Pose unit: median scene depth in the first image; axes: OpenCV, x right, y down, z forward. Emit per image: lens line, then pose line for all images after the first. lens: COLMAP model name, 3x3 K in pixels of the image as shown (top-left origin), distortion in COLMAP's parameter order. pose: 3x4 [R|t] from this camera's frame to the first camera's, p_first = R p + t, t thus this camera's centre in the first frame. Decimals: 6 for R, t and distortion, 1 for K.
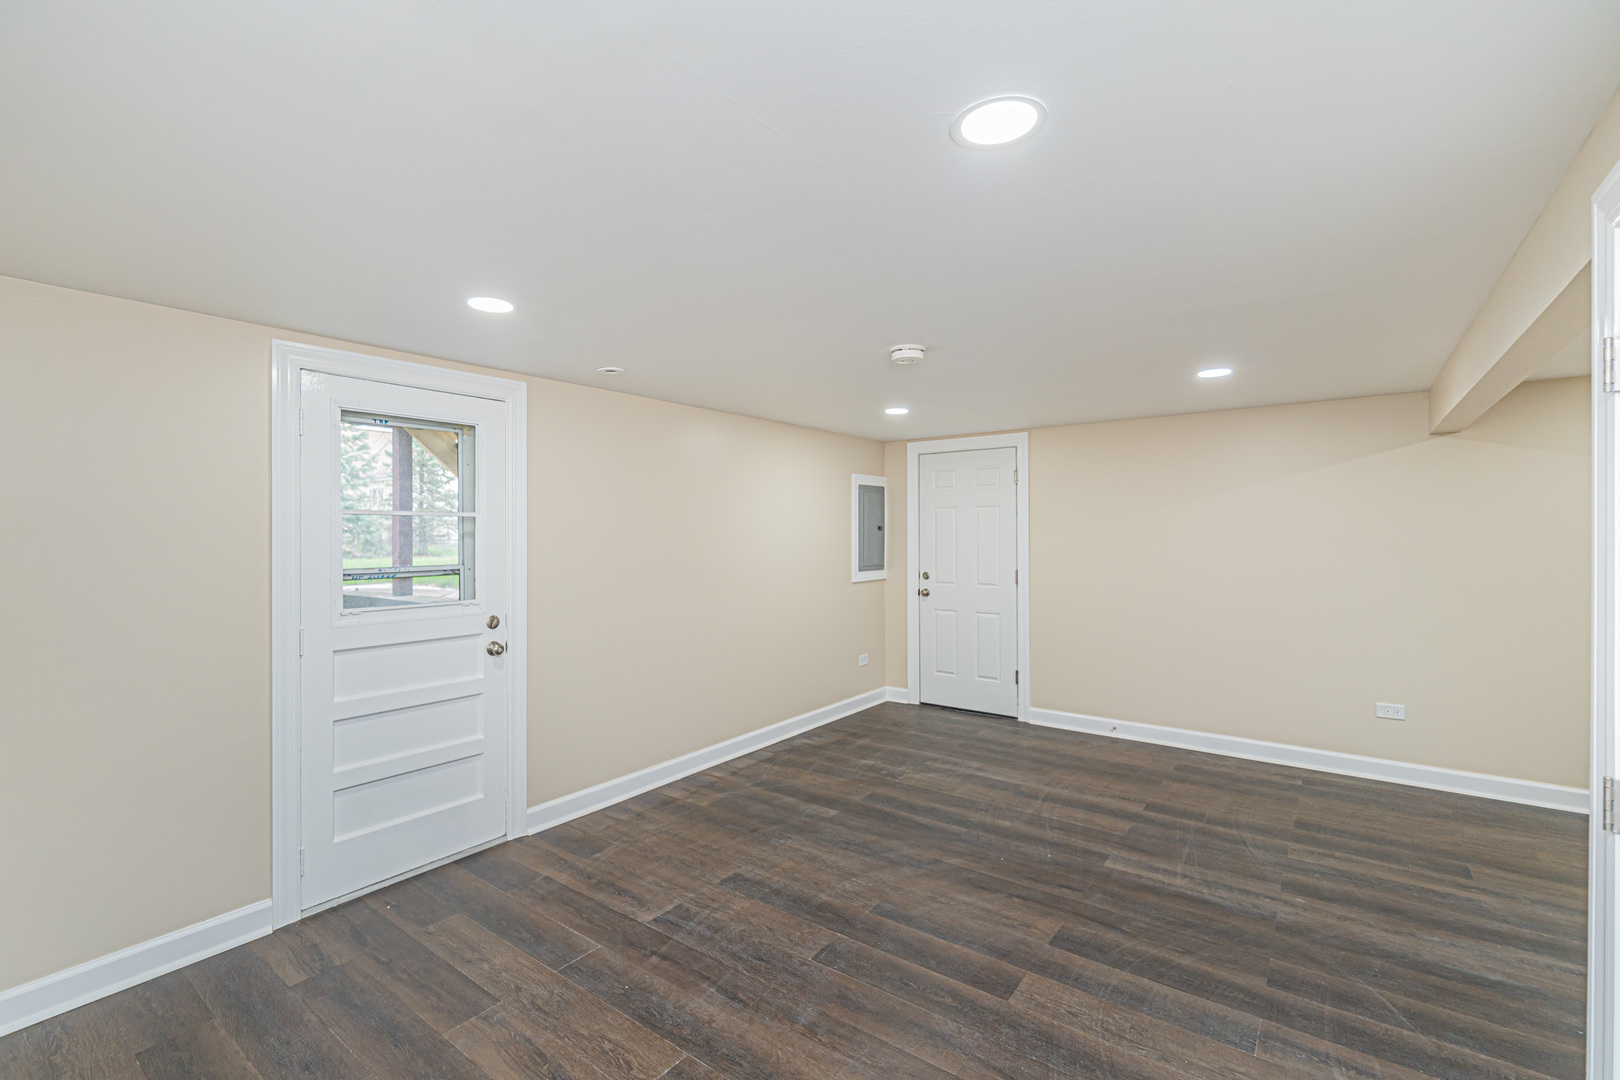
lens RADIAL K [[715.8, 0, 810.0], [0, 715.8, 540.0], [0, 0, 1]] dist [0.004518, 0.000387]
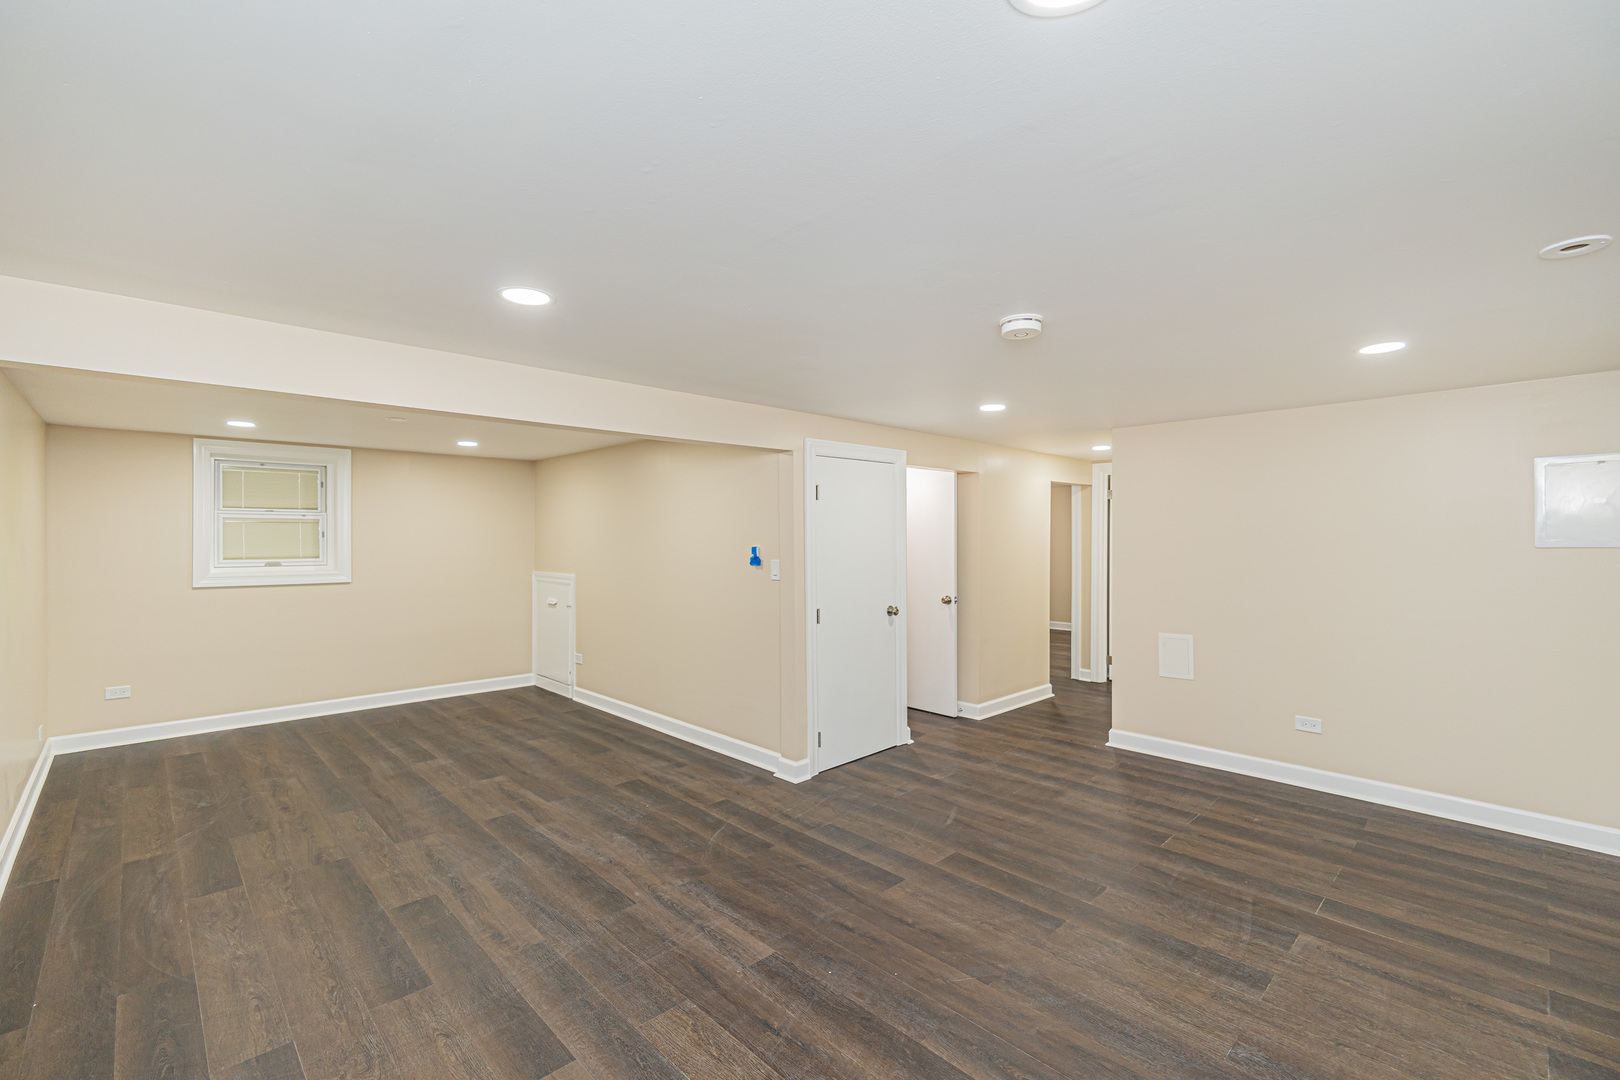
lens RADIAL K [[715.8, 0, 810.0], [0, 715.8, 540.0], [0, 0, 1]] dist [0.004518, 0.000387]
pose [[-0.988002, 0.006724, 0.154297, 0.266690], [0.009146, 0.999846, 0.014993, -0.026244], [-0.154173, 0.016224, -0.987911, 1.961207]]
